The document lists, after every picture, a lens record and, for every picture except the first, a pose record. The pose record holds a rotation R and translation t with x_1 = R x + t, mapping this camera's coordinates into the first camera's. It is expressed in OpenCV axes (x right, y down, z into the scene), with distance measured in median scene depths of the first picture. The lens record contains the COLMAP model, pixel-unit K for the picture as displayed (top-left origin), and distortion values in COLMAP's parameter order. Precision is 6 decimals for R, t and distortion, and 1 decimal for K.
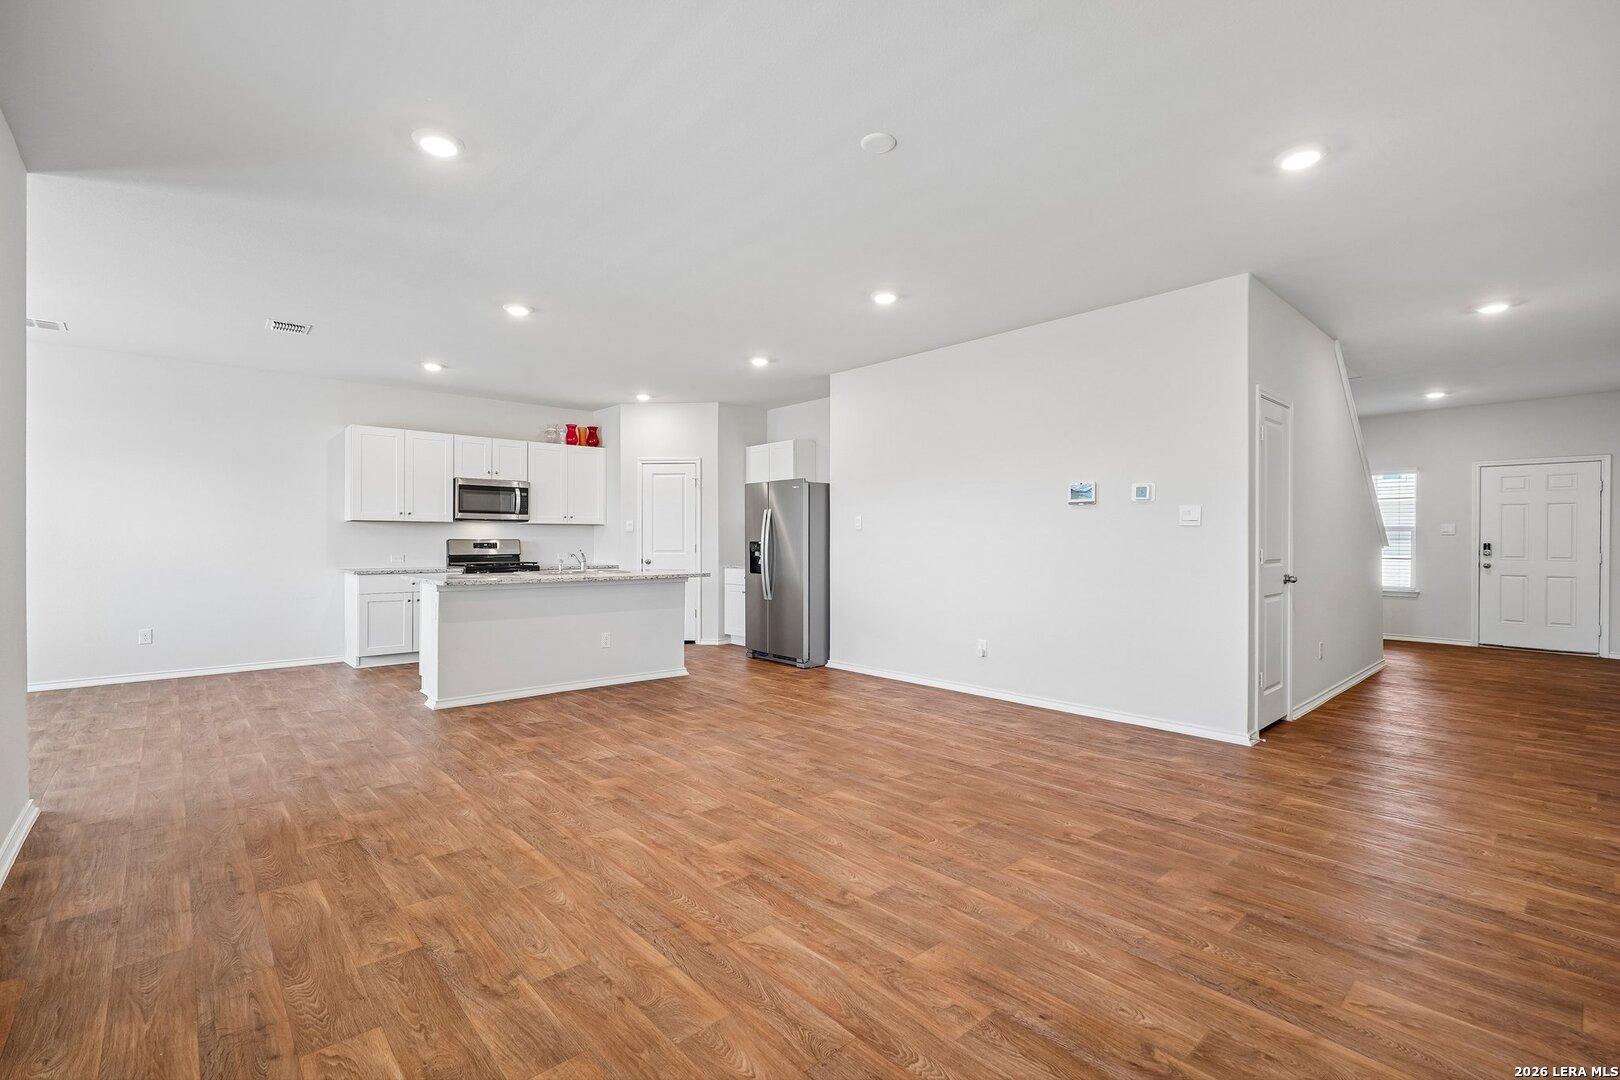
lens RADIAL K [[711.6, 0, 814.4], [0, 711.6, 530.9], [0, 0, 1]] dist [-0.008036, 0.000658]
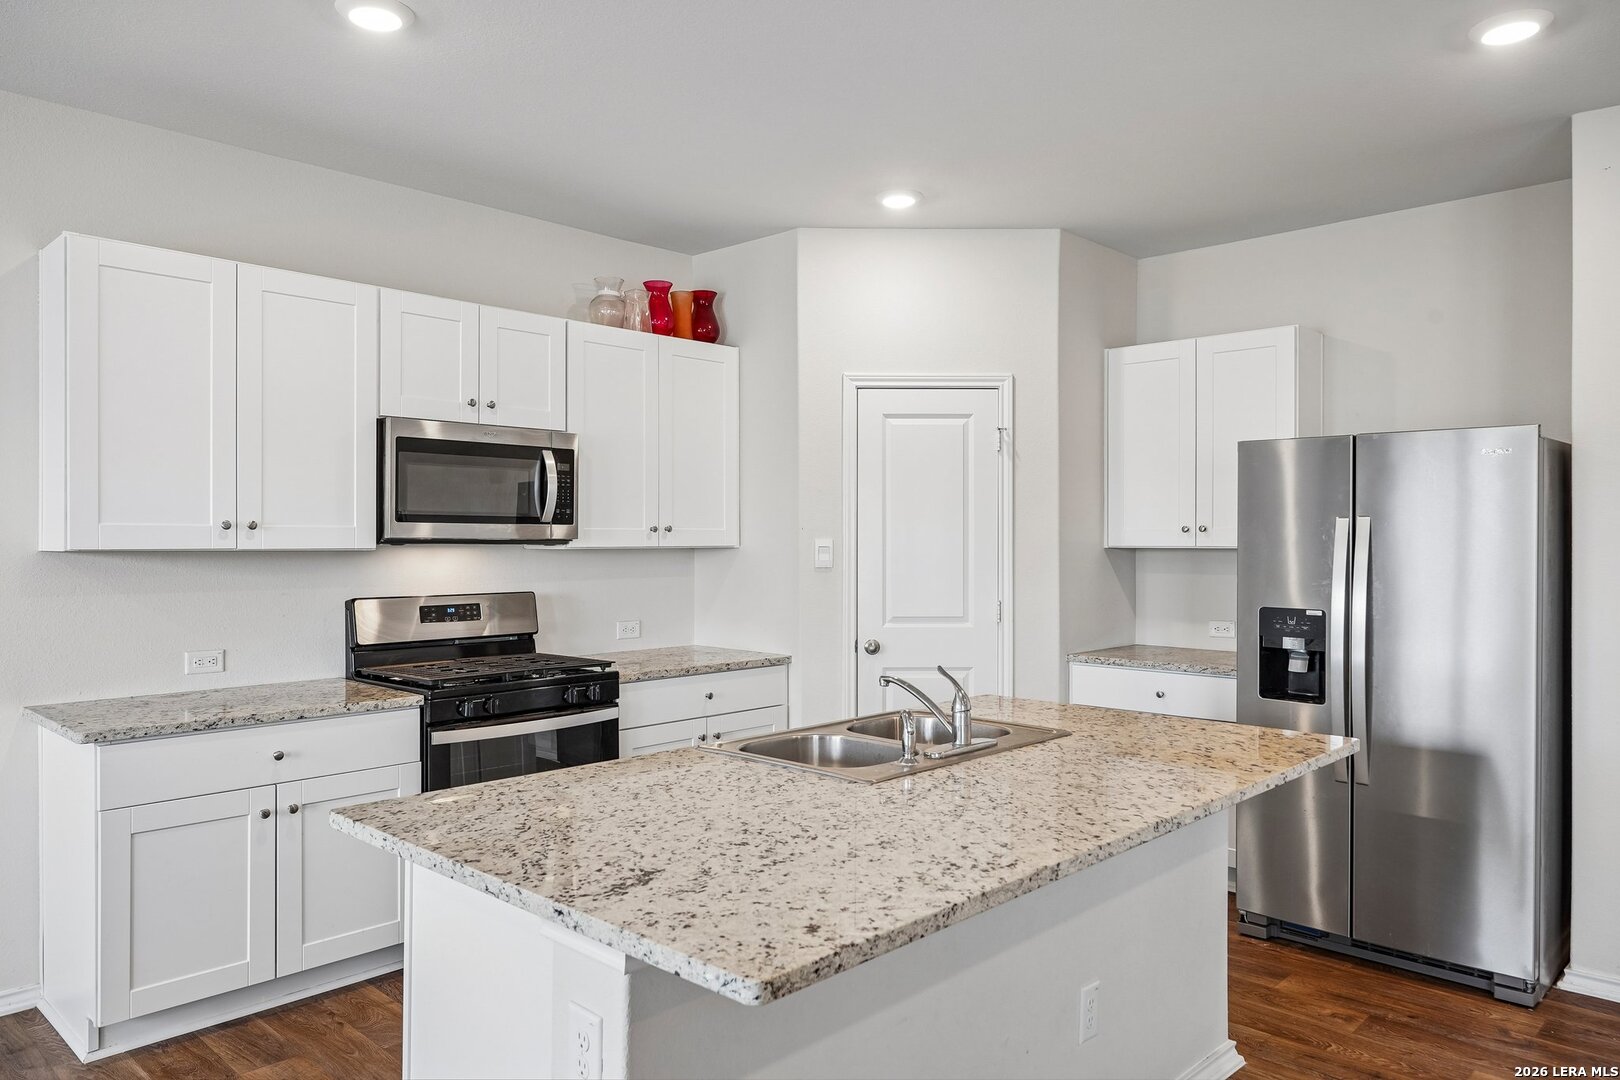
lens RADIAL K [[1099.8, 0, 841.7], [0, 1099.8, 521.9], [0, 0, 1]] dist [-0.007609, 0.003543]
pose [[0.997230, 0.002660, 0.074331, -0.313782], [-0.002850, 0.999993, 0.002451, -0.026065], [-0.074324, -0.002656, 0.997231, 0.446579]]
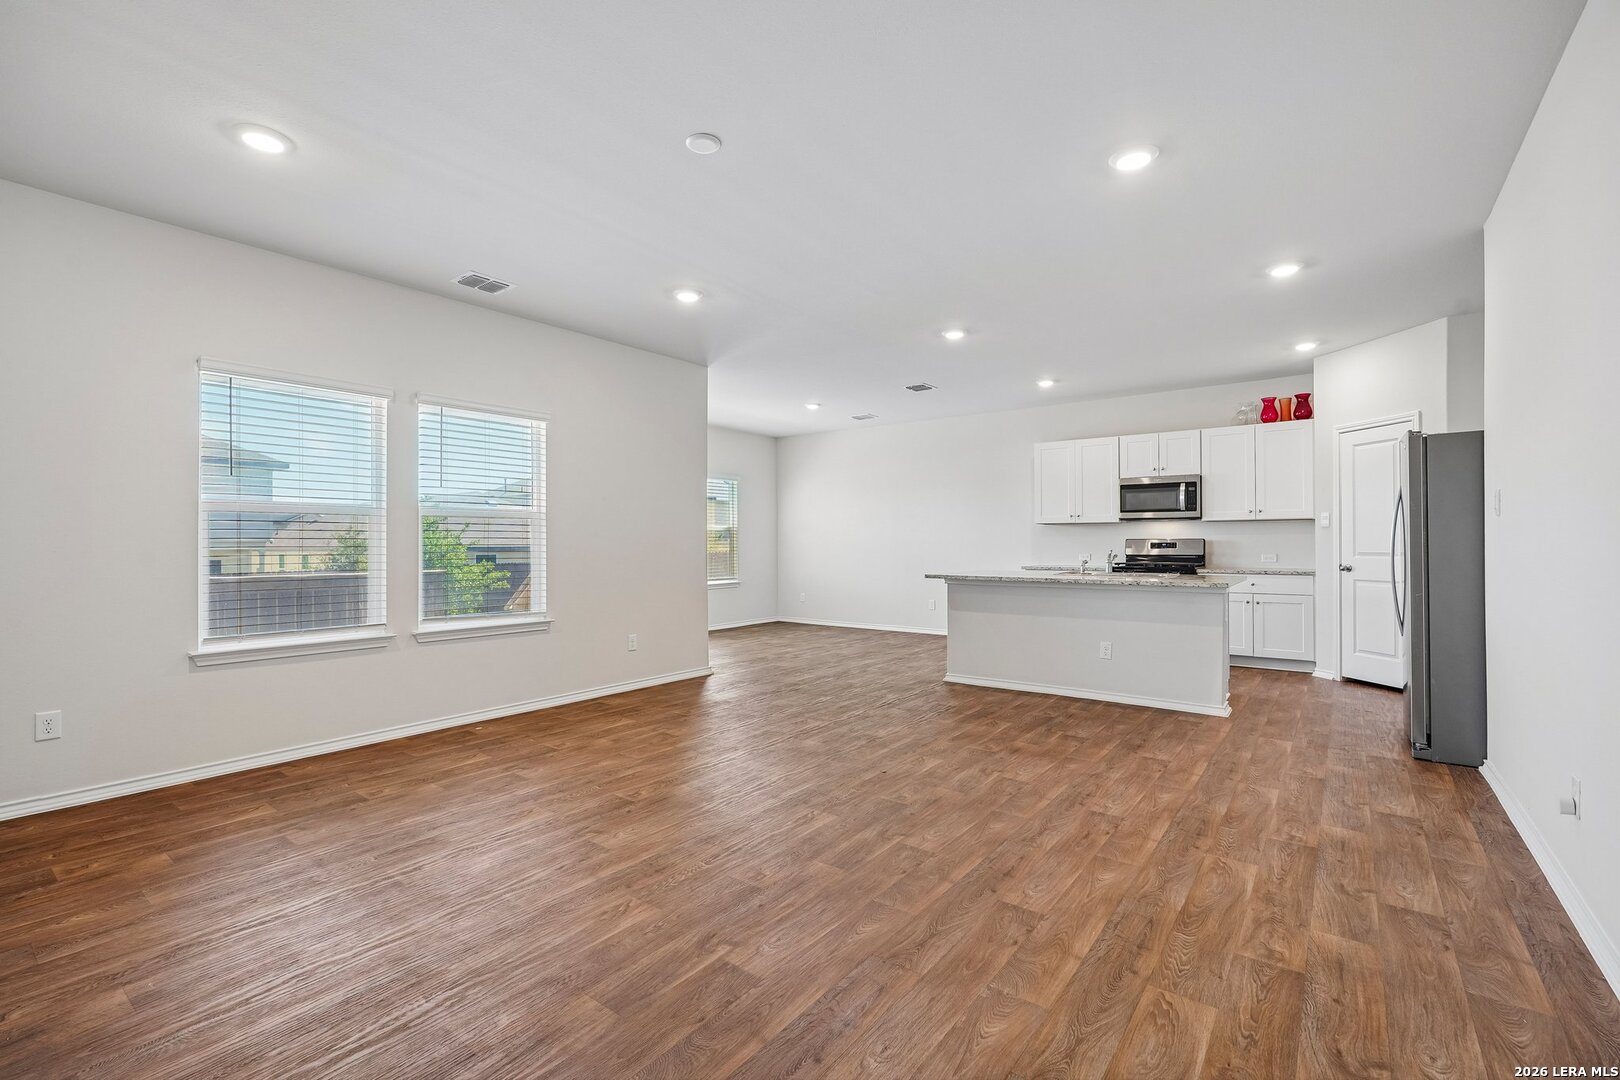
lens RADIAL K [[711.6, 0, 804.9], [0, 711.6, 544.5], [0, 0, 1]] dist [-0.008036, 0.000658]
pose [[0.183033, 0.002777, -0.983103, 0.401079], [0.021759, 0.999740, 0.006875, 0.002702], [0.982866, -0.022650, 0.182925, 0.346218]]
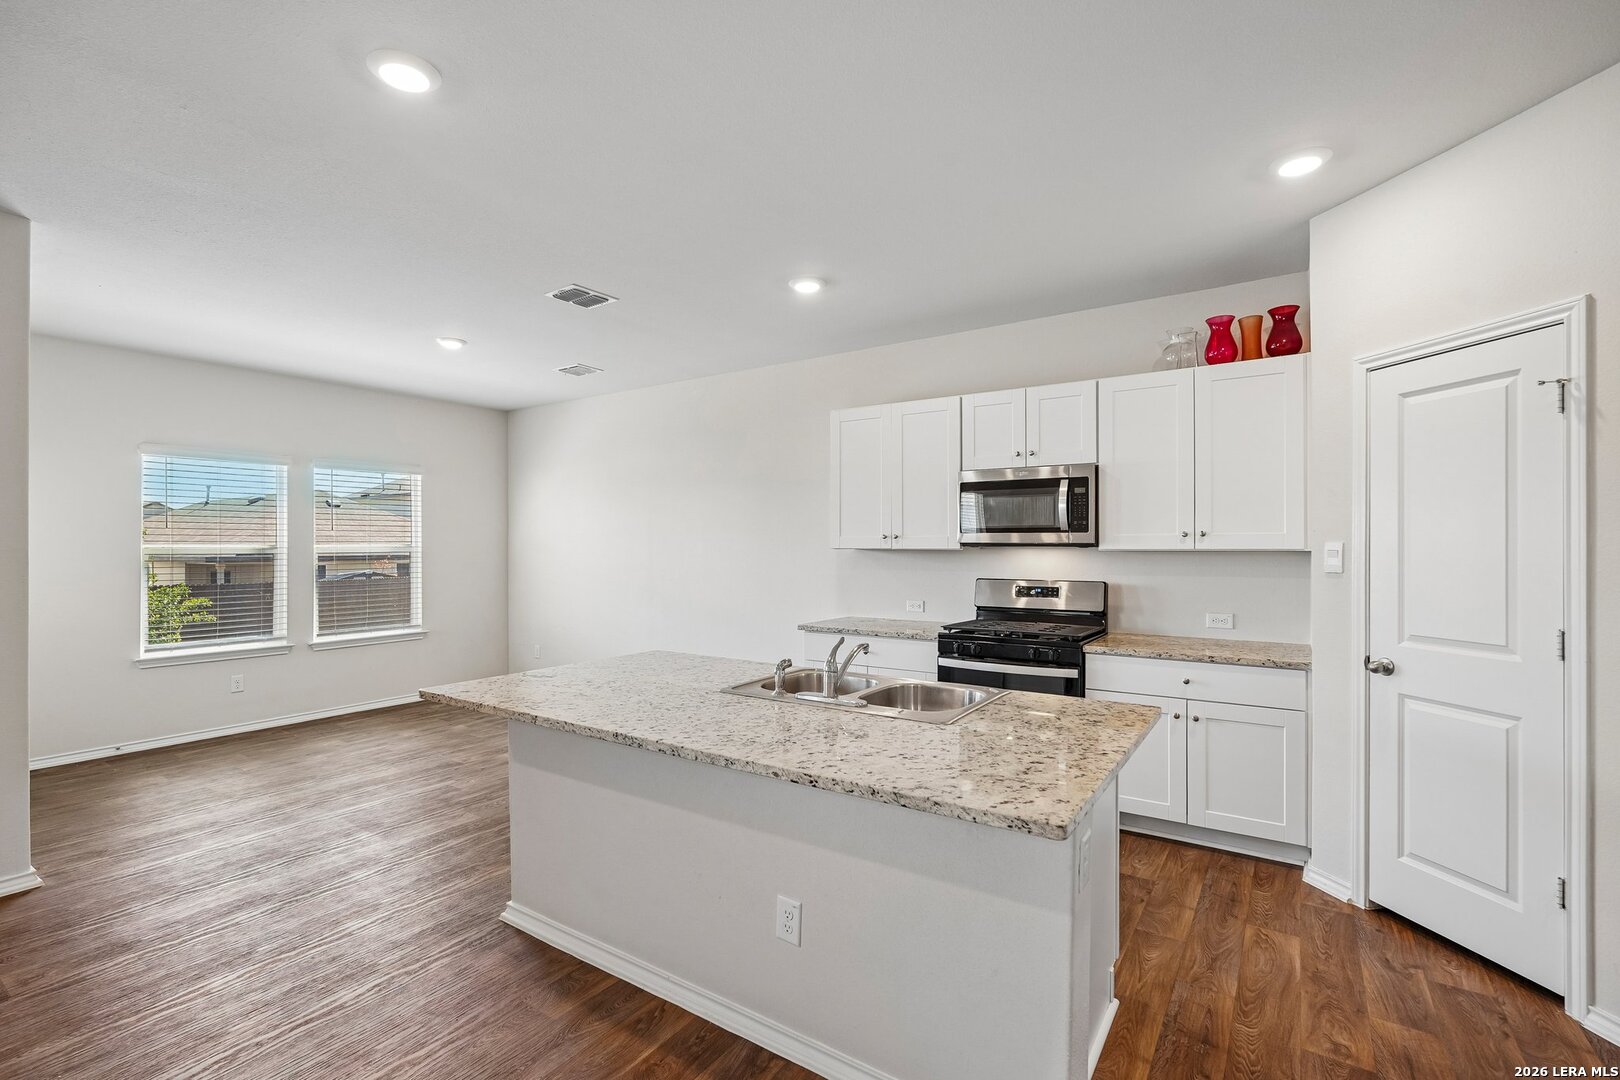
lens RADIAL K [[711.6, 0, 815.6], [0, 711.6, 552.7], [0, 0, 1]] dist [-0.008036, 0.000658]
pose [[0.239327, 0.012211, -0.970862, 0.020765], [0.020992, 0.999622, 0.017748, -0.021746], [0.970712, -0.024628, 0.238980, 0.714243]]
